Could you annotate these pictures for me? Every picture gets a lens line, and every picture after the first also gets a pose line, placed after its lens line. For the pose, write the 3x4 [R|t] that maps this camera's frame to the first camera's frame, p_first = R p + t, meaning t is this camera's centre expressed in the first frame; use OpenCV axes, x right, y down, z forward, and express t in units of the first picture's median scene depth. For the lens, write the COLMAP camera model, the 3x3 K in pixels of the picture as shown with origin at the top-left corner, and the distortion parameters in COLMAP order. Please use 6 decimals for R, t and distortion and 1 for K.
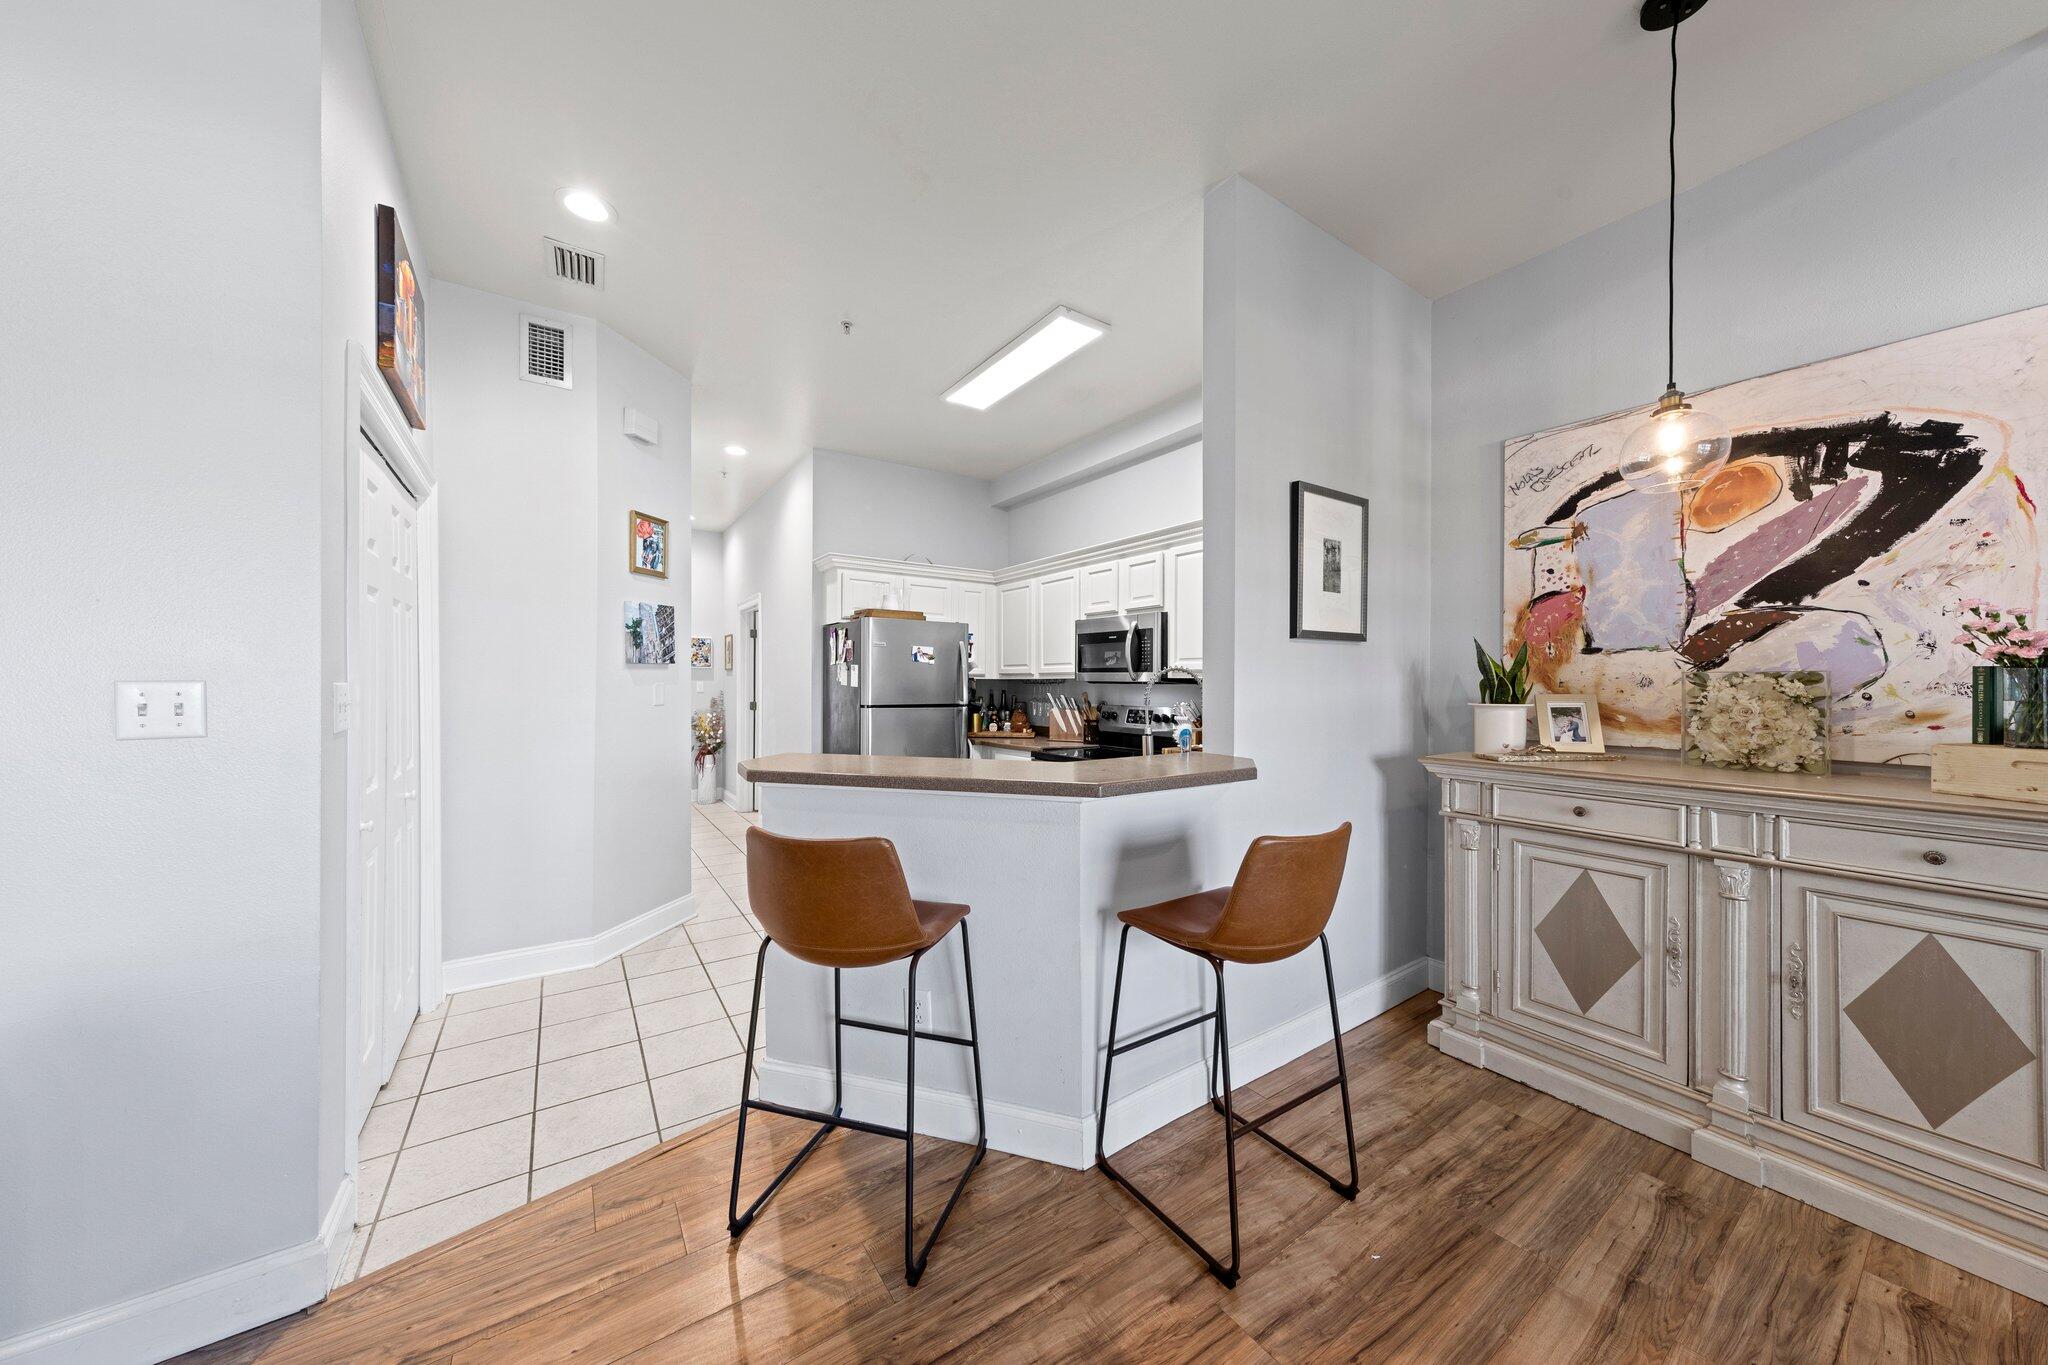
lens RADIAL K [[684.1, 0, 1032.0], [0, 684.1, 685.1], [0, 0, 1]] dist [0.005369, 0.000189]
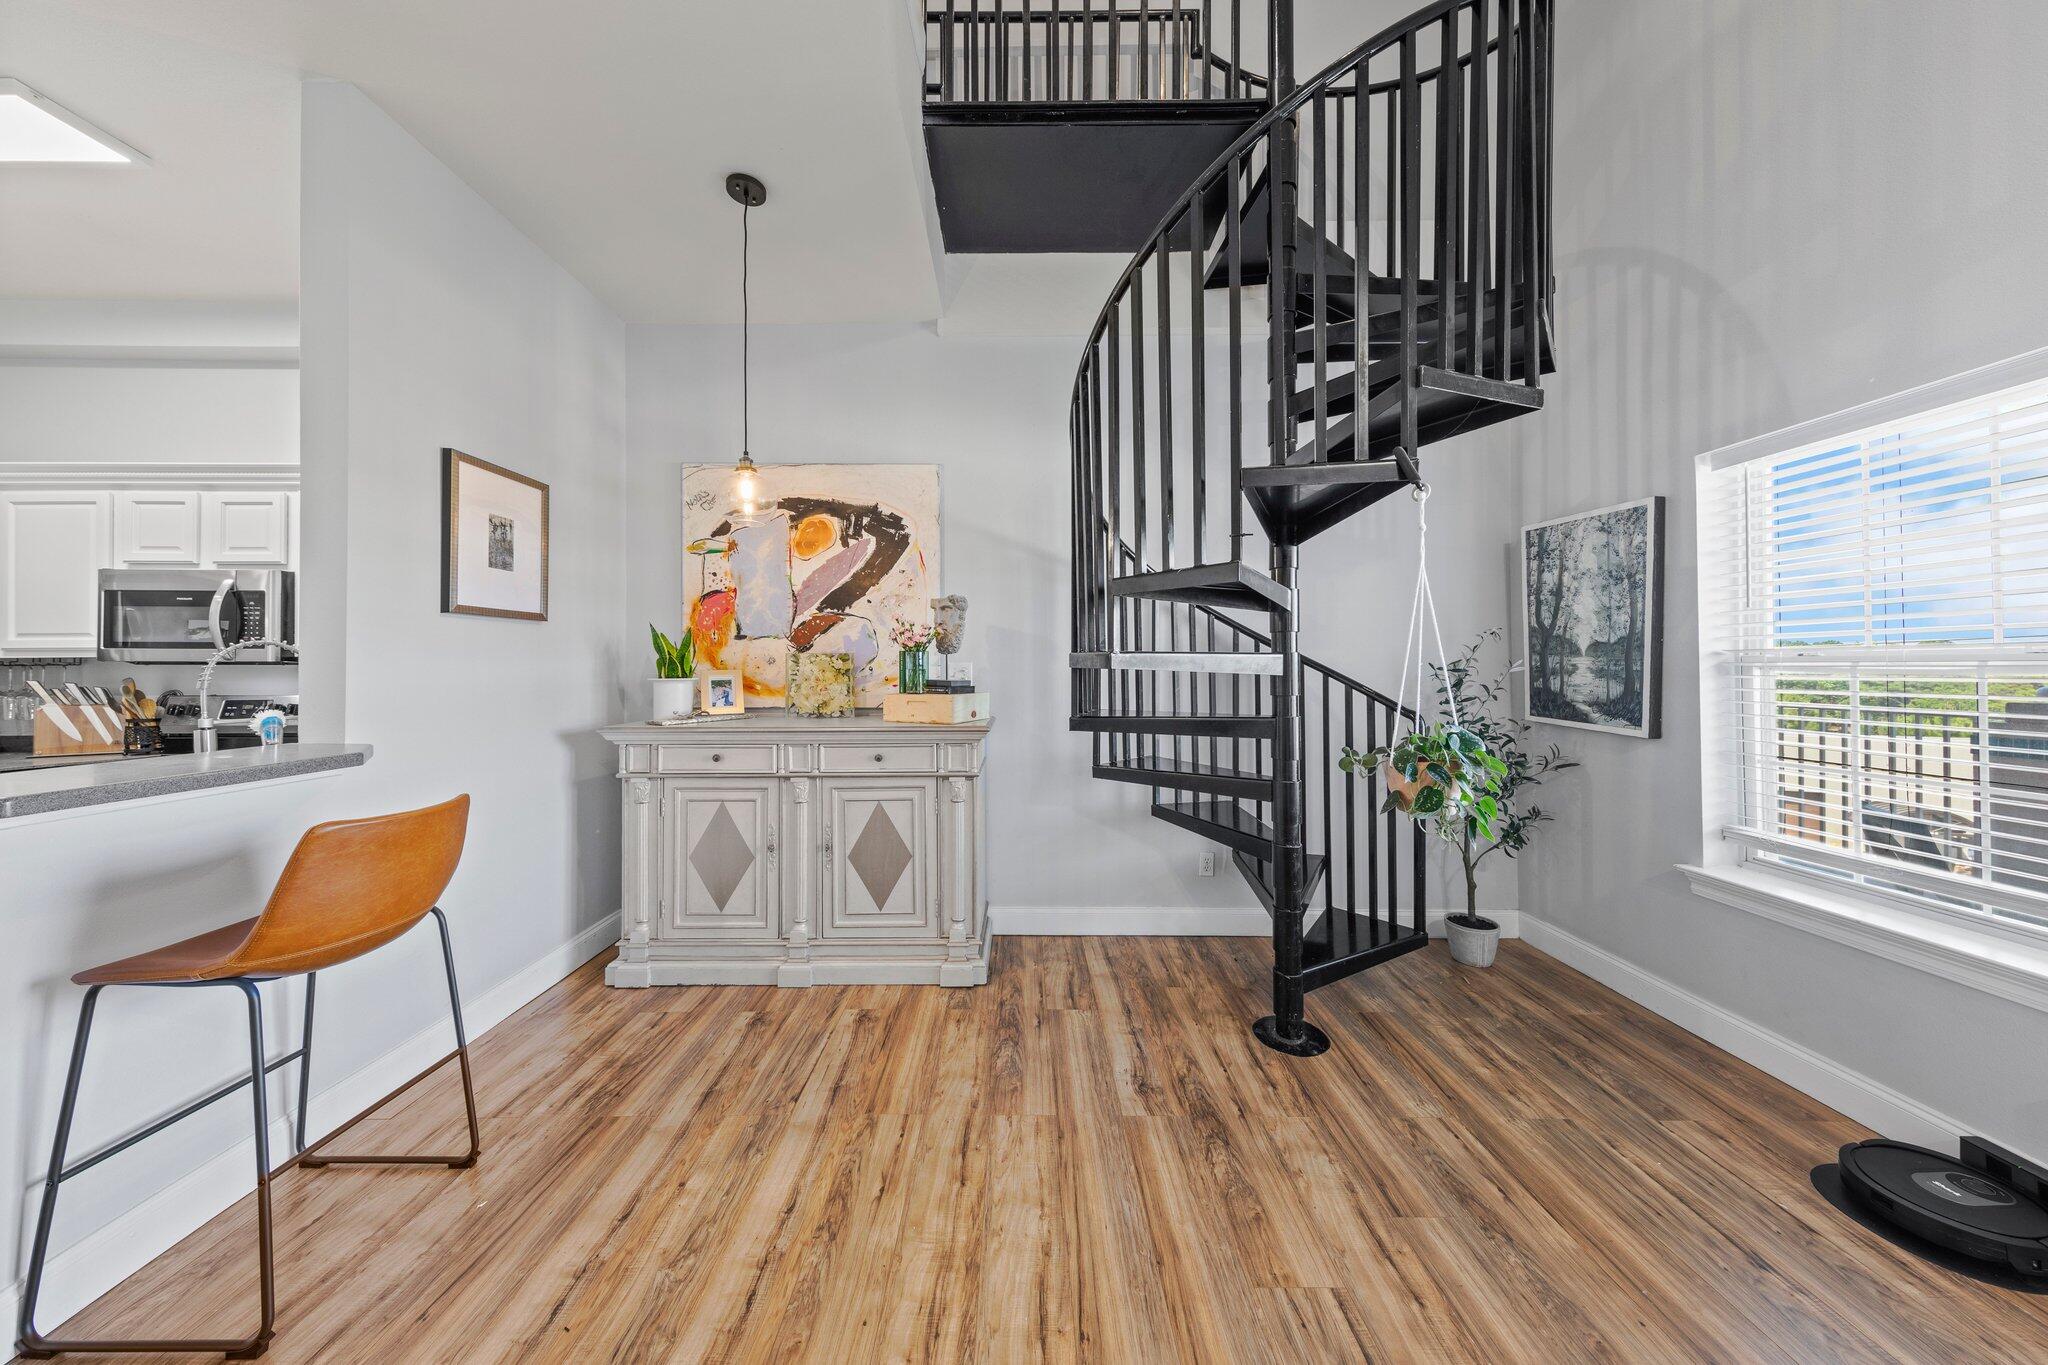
lens RADIAL K [[644.4, 0, 1021.1], [0, 644.4, 659.8], [0, 0, 1]] dist [0.005392, -0.000752]
pose [[0.567401, 0.005286, 0.823424, 0.098804], [0.008071, 0.999896, -0.011980, 0.013729], [-0.823402, 0.013444, 0.567300, -0.163630]]
